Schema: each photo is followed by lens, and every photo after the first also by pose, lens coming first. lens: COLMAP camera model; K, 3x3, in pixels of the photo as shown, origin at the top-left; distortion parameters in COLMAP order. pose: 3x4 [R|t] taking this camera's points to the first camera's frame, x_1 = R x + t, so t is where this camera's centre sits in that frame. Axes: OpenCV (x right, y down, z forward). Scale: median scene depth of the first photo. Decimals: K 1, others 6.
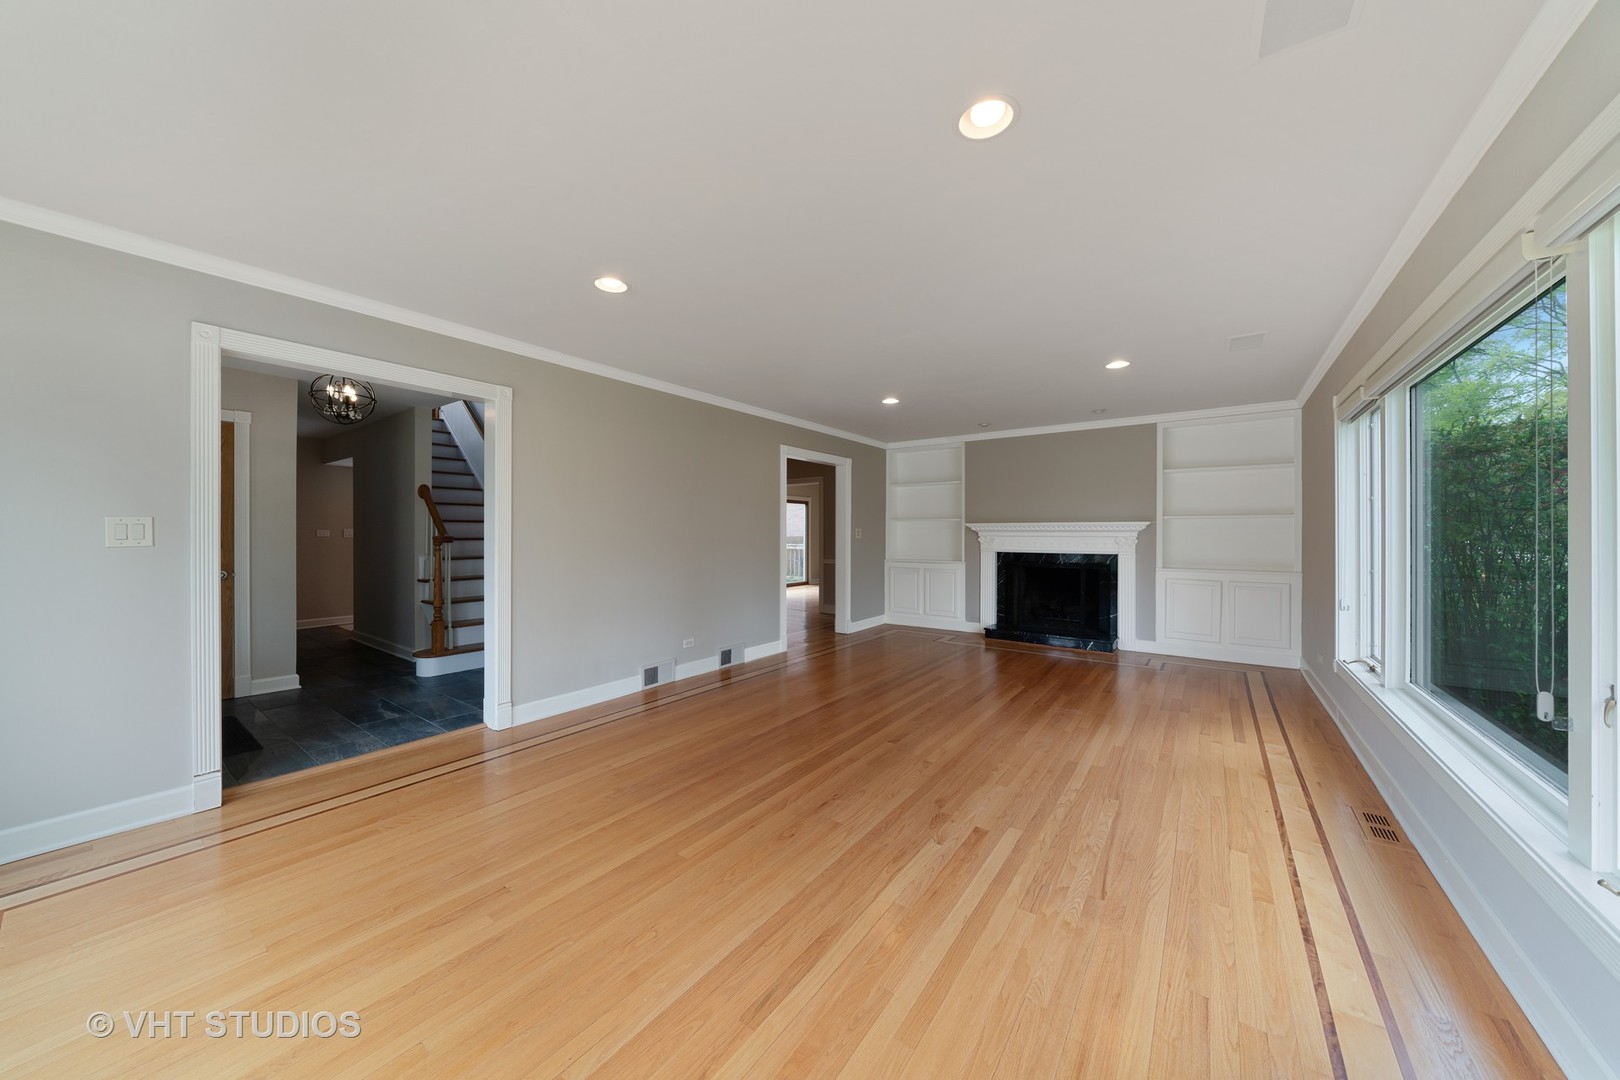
lens RADIAL K [[553.7, 0, 809.6], [0, 553.7, 536.7], [0, 0, 1]] dist [-0.000066, -0.000005]
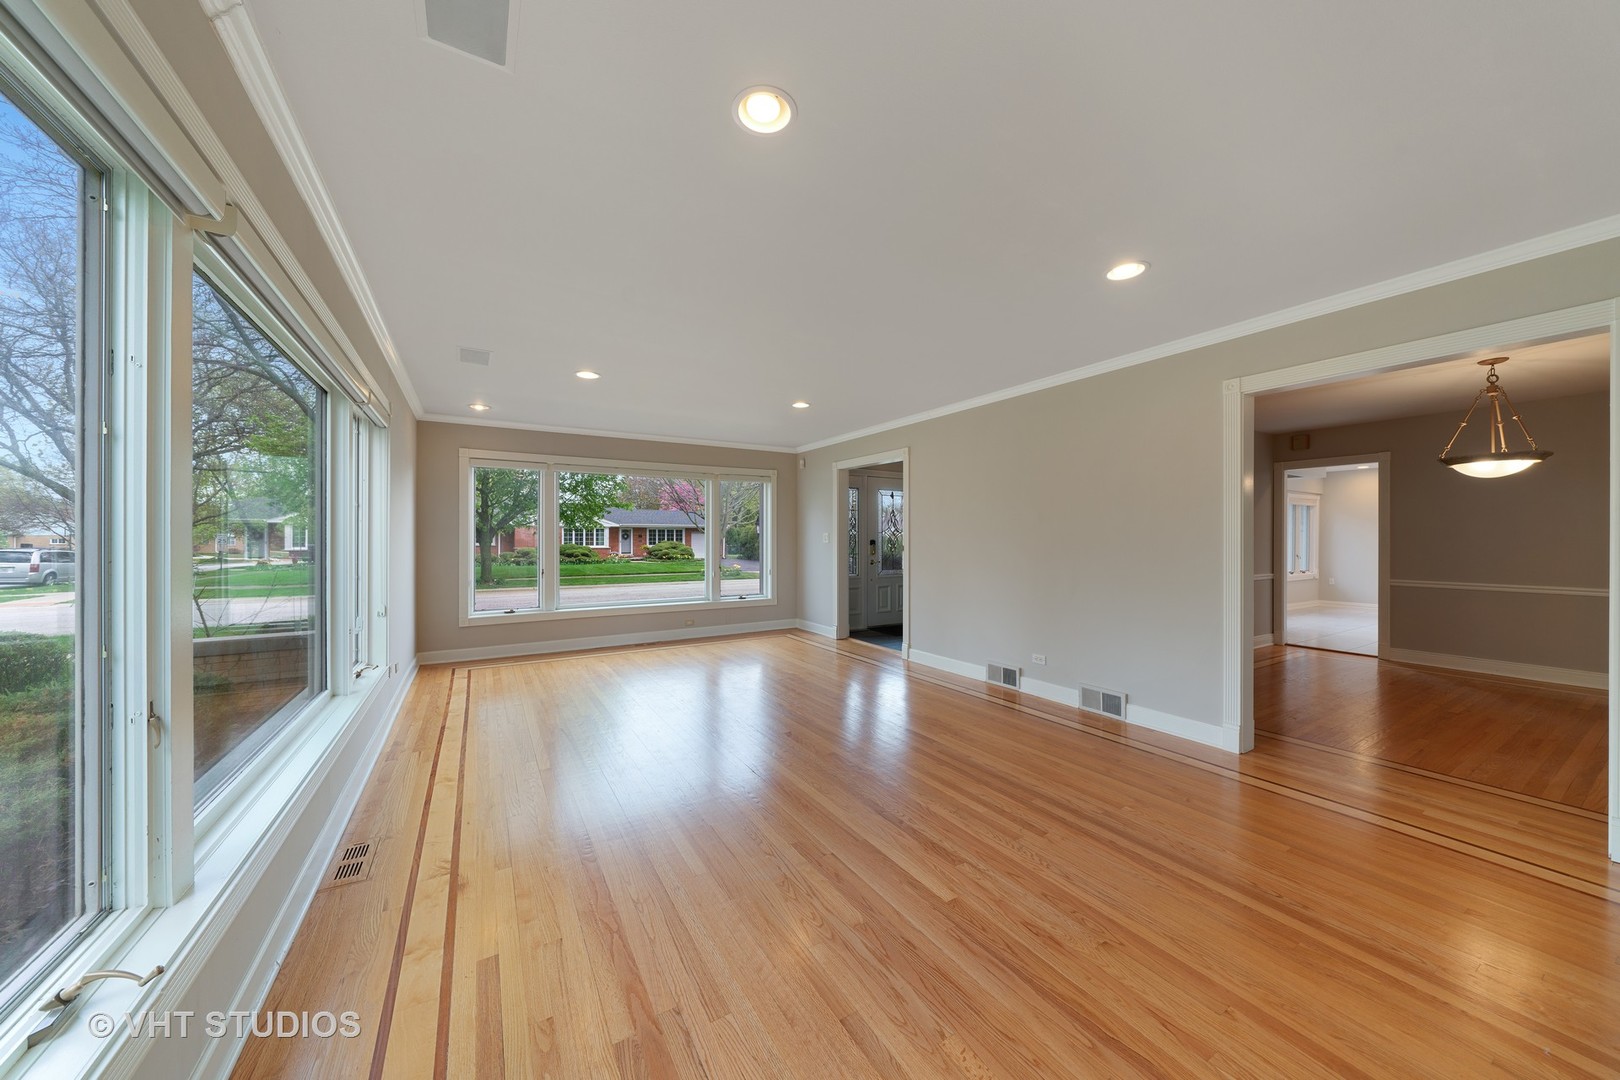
lens RADIAL K [[553.7, 0, 804.0], [0, 553.7, 539.0], [0, 0, 1]] dist [-0.000066, -0.000005]
pose [[-0.404593, -0.000799, -0.914496, 0.859032], [-0.008716, 0.999958, 0.002983, -0.007131], [0.914455, 0.009178, -0.404583, 1.120983]]
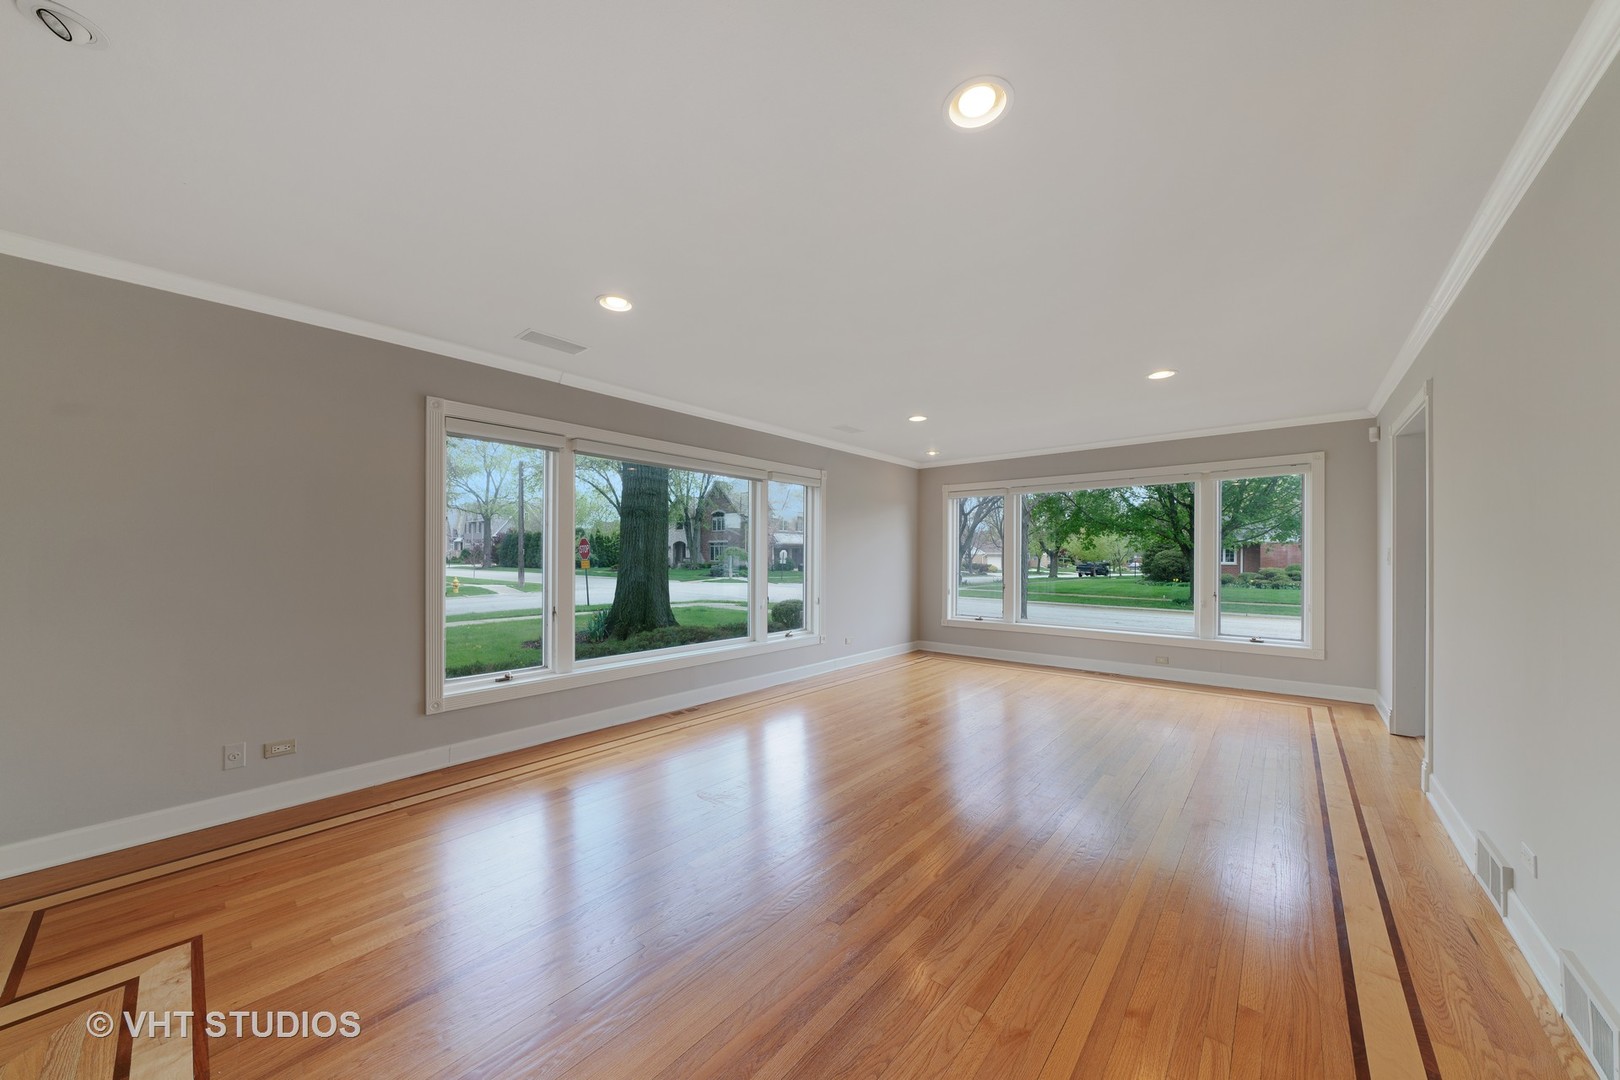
lens RADIAL K [[553.7, 0, 798.6], [0, 553.7, 547.7], [0, 0, 1]] dist [-0.000066, -0.000005]
pose [[-0.995244, -0.004165, 0.097322, 0.261257], [-0.004719, 0.999974, -0.005458, -0.011151], [-0.097296, -0.005892, -0.995238, 1.553908]]
